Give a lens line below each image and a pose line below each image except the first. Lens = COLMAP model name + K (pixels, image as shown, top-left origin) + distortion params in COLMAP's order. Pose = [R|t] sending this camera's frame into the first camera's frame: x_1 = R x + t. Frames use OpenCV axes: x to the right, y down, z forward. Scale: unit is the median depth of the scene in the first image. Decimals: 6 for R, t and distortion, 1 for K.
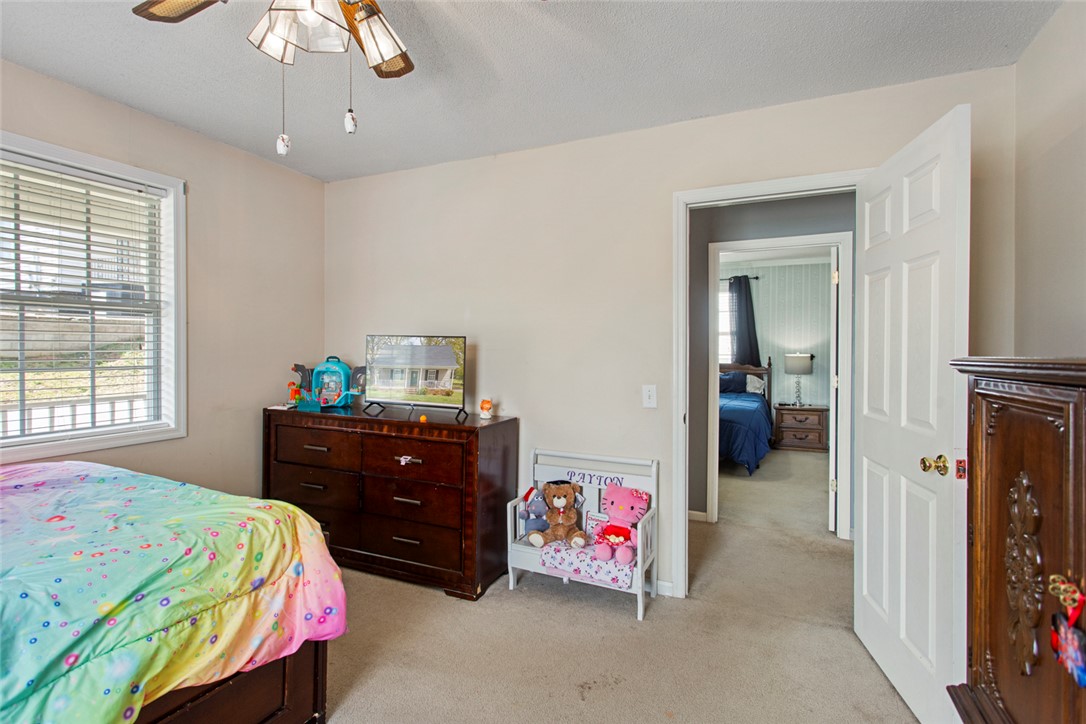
lens RADIAL K [[513.5, 0, 541.2], [0, 513.5, 356.7], [0, 0, 1]] dist [0.002801, 0.000615]
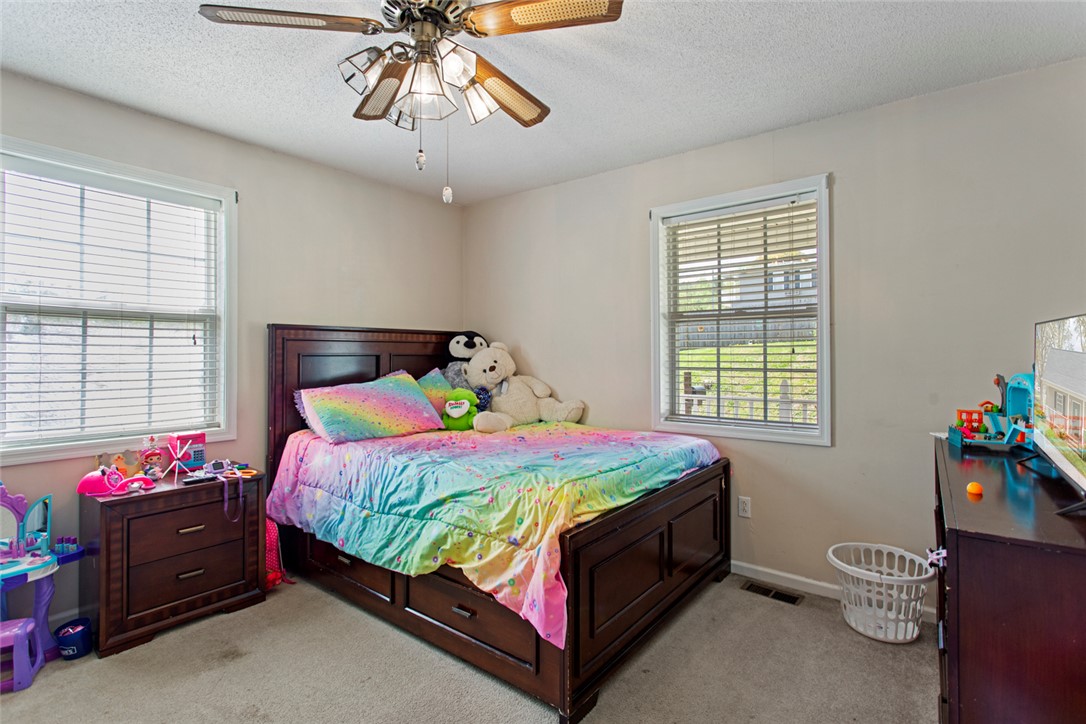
lens RADIAL K [[513.5, 0, 541.2], [0, 513.5, 356.7], [0, 0, 1]] dist [0.002801, 0.000615]
pose [[-0.203220, -0.001098, -0.979132, 0.663353], [-0.015881, 0.999872, 0.002175, -0.001445], [0.979004, 0.015992, -0.203212, 1.363551]]
